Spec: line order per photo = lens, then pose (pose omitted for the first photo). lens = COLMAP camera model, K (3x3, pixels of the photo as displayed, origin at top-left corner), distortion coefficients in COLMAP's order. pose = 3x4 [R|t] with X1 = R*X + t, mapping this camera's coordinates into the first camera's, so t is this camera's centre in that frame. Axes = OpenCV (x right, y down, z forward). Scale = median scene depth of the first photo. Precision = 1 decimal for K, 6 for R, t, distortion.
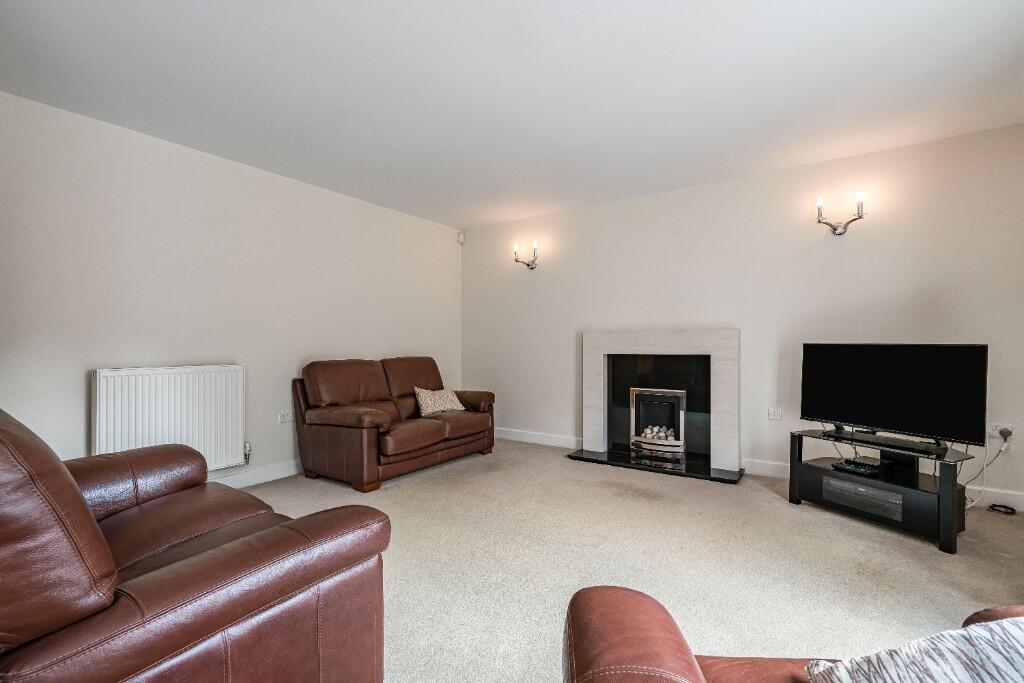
lens RADIAL K [[460.6, 0, 510.1], [0, 460.6, 351.3], [0, 0, 1]] dist [0.002218, 0.000278]
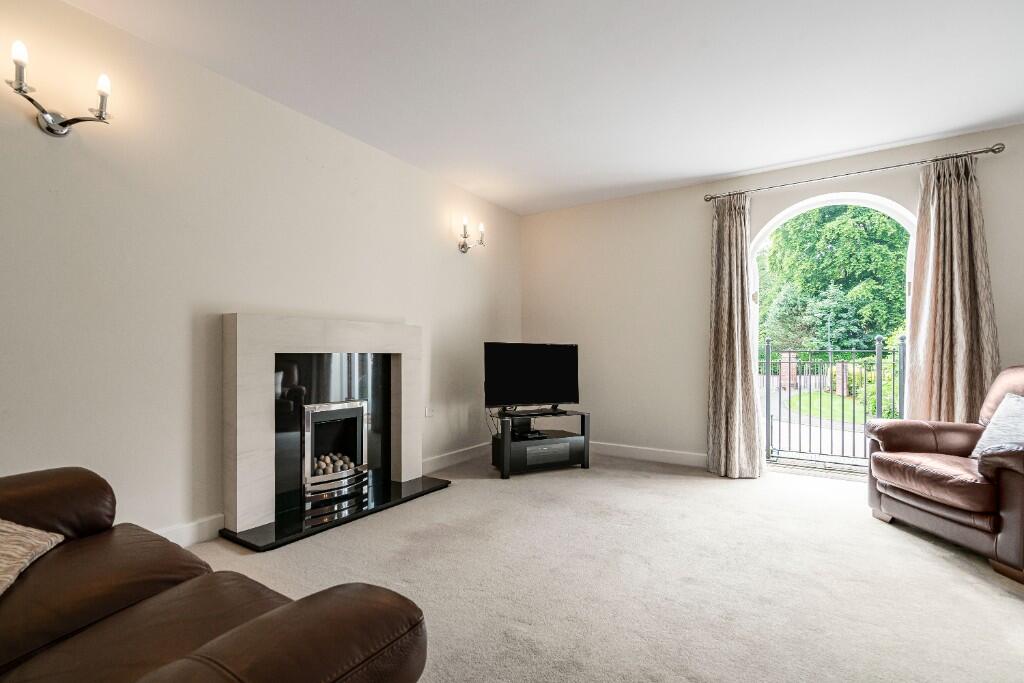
lens RADIAL K [[460.6, 0, 510.1], [0, 460.6, 351.3], [0, 0, 1]] dist [0.002218, 0.000278]
pose [[-0.006492, -0.008693, 0.999941, -0.515734], [0.002523, 0.999959, 0.008709, -0.003167], [-0.999976, 0.002579, -0.006470, 0.943150]]
